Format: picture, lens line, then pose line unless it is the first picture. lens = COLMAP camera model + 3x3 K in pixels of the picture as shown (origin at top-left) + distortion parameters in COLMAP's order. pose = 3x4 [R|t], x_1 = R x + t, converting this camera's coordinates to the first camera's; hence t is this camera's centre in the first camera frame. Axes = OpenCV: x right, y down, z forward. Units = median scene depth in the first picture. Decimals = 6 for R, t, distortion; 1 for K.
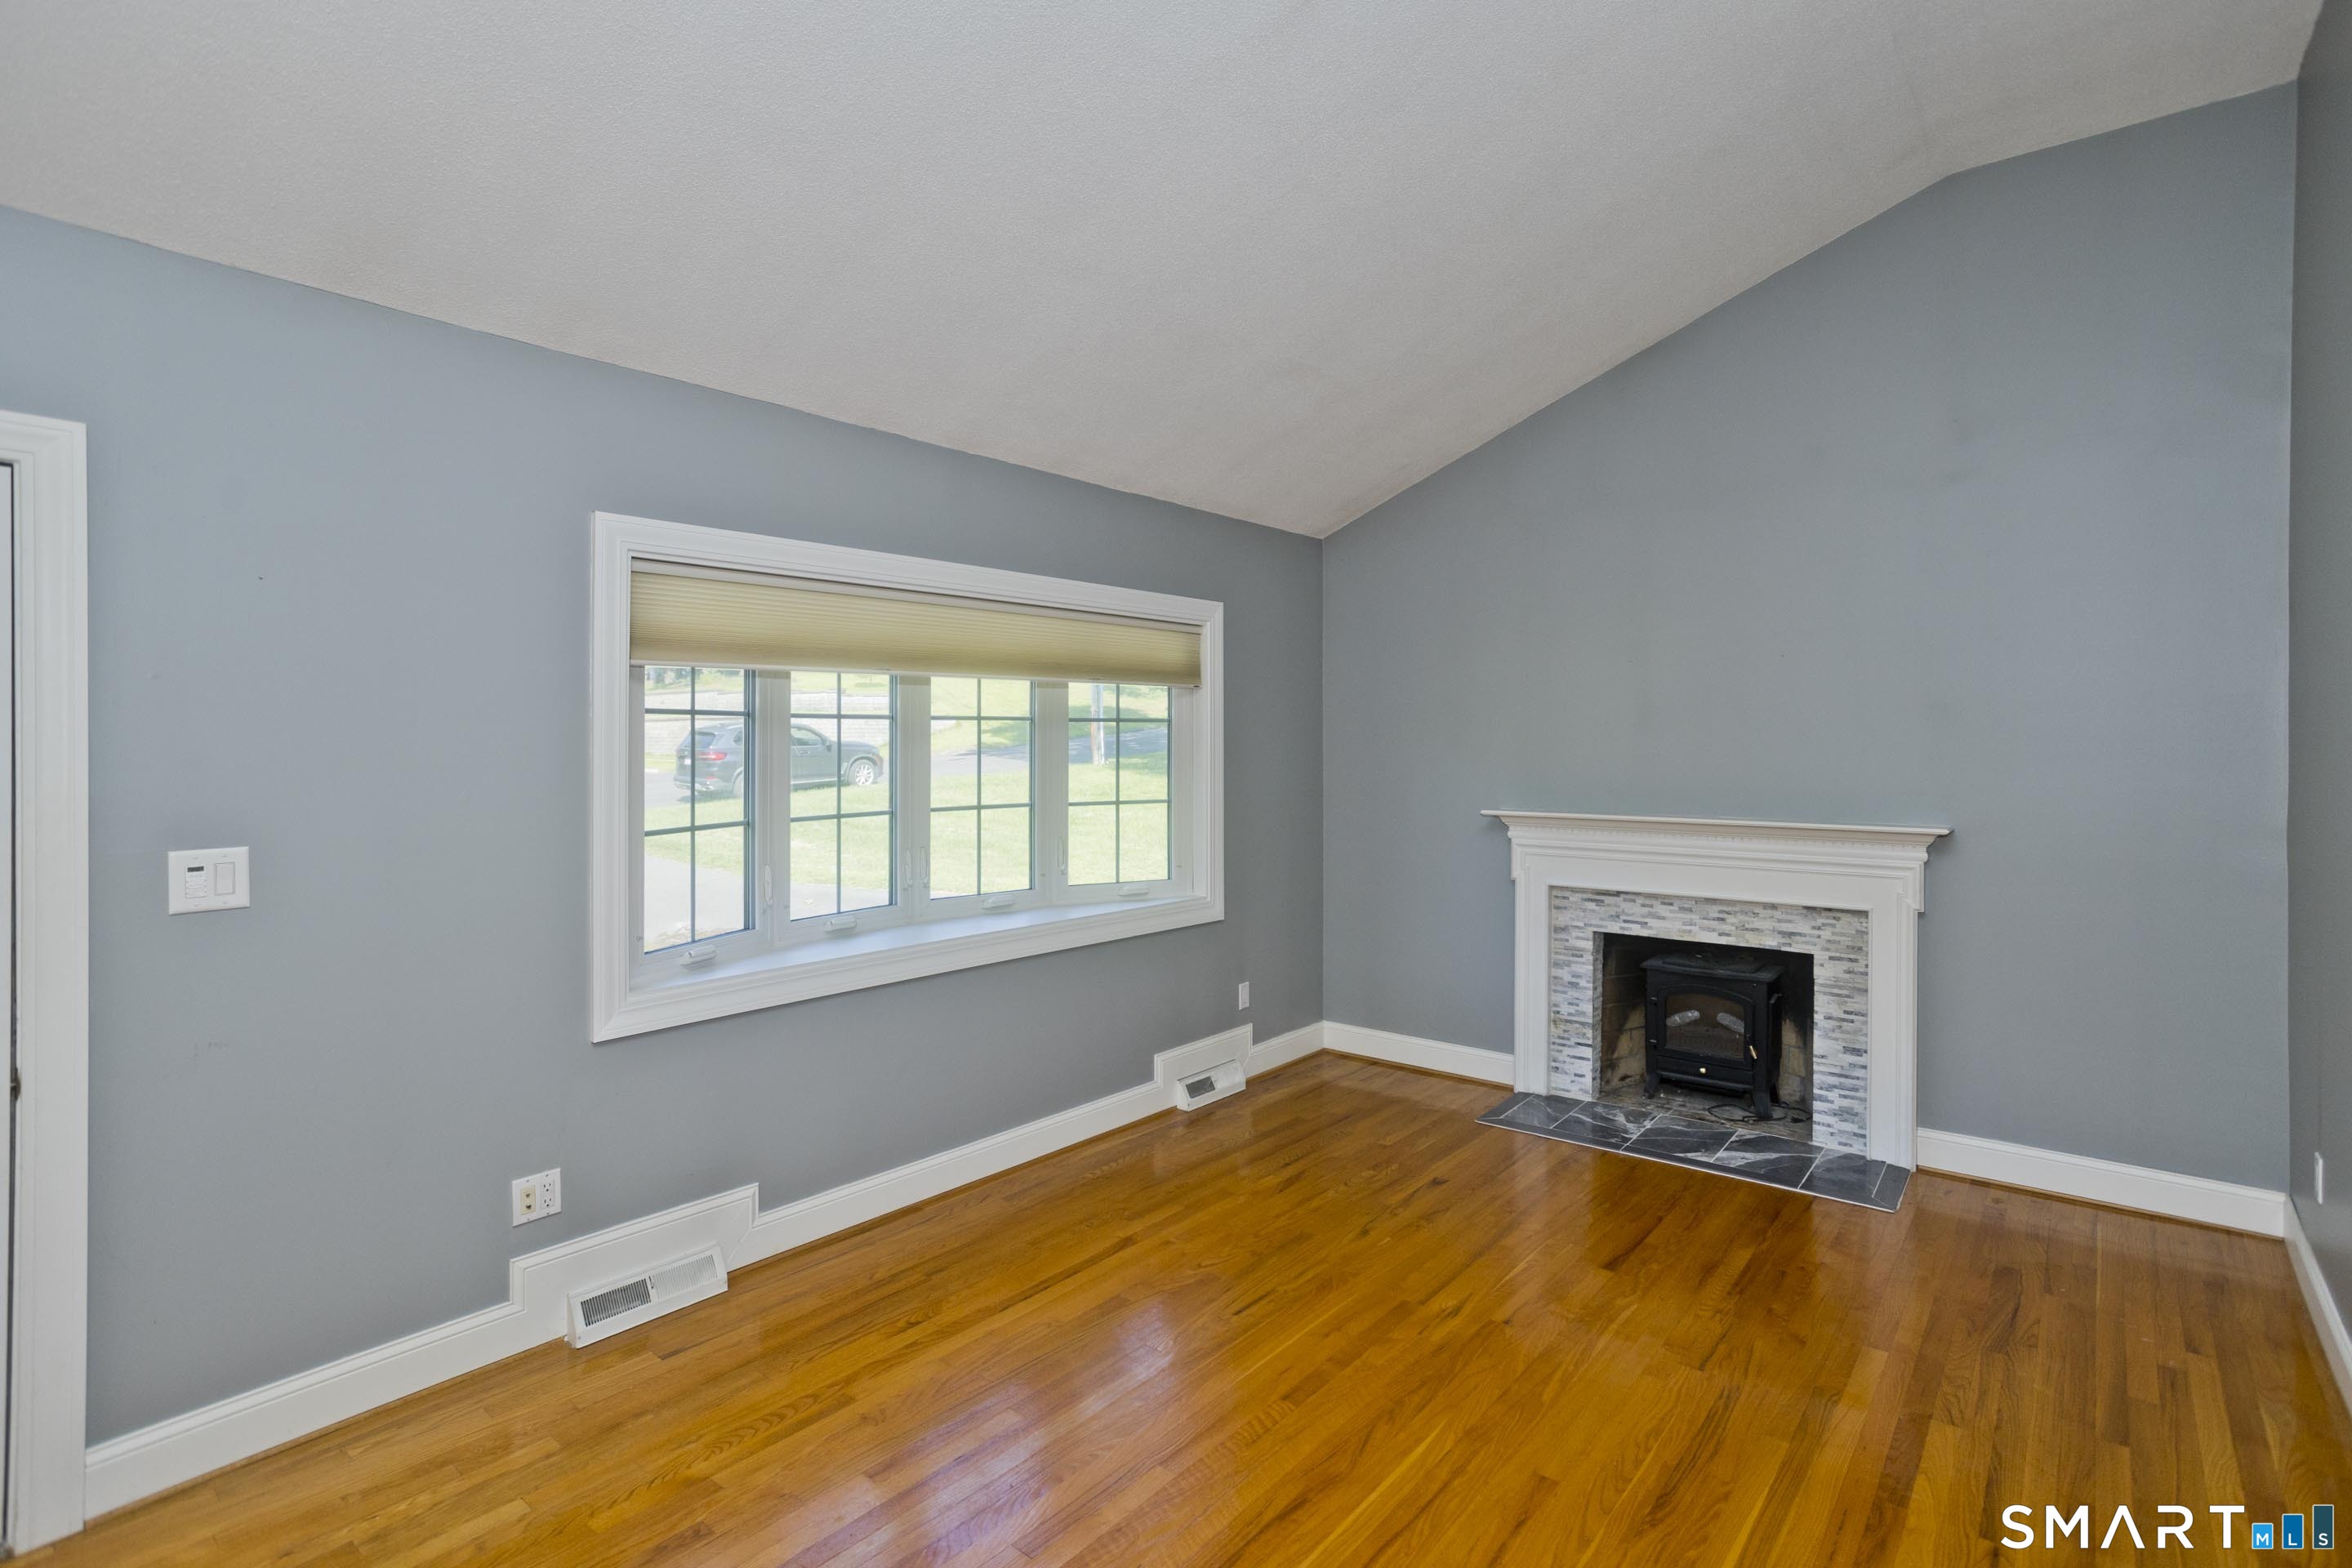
lens RADIAL K [[1148.0, 0, 1178.5], [0, 1148.0, 740.4], [0, 0, 1]] dist [-0.042031, 0.025299]
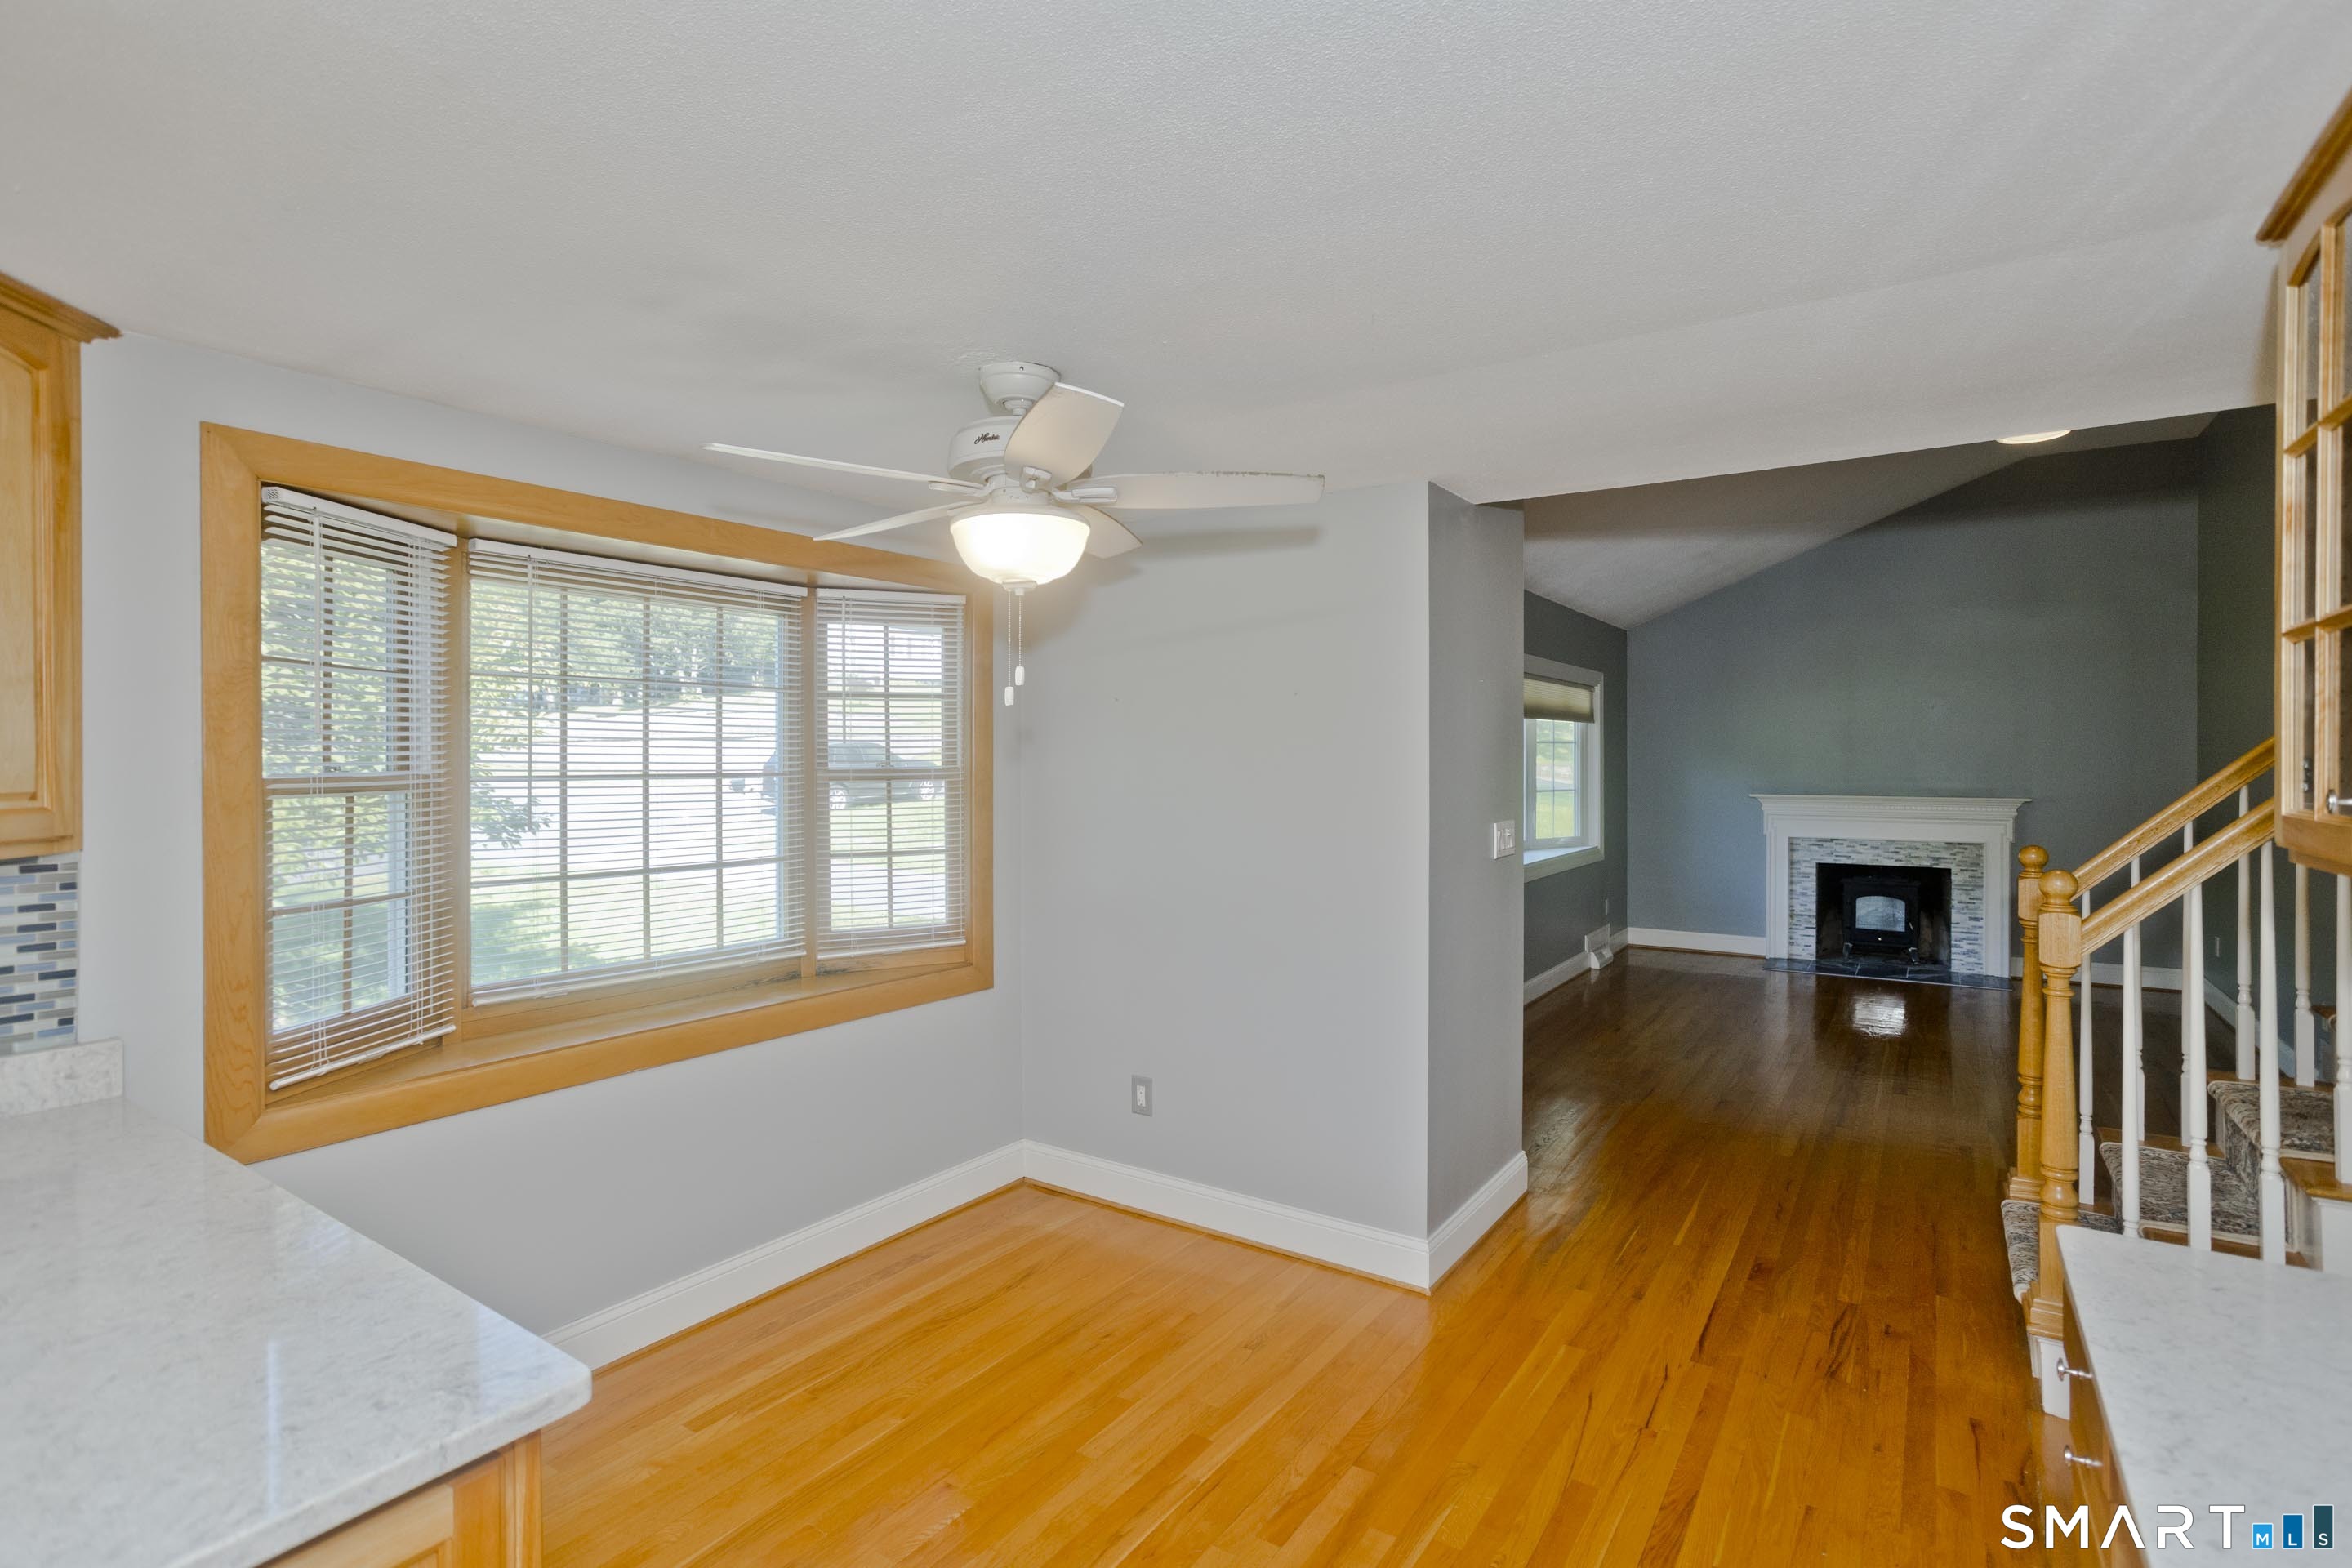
lens RADIAL K [[1148.0, 0, 1170.7], [0, 1148.0, 769.0], [0, 0, 1]] dist [-0.042031, 0.025299]
pose [[0.995205, -0.002564, 0.097773, -0.884975], [0.001737, 0.999962, 0.008544, 0.007615], [-0.097791, -0.008333, 0.995172, -0.710805]]
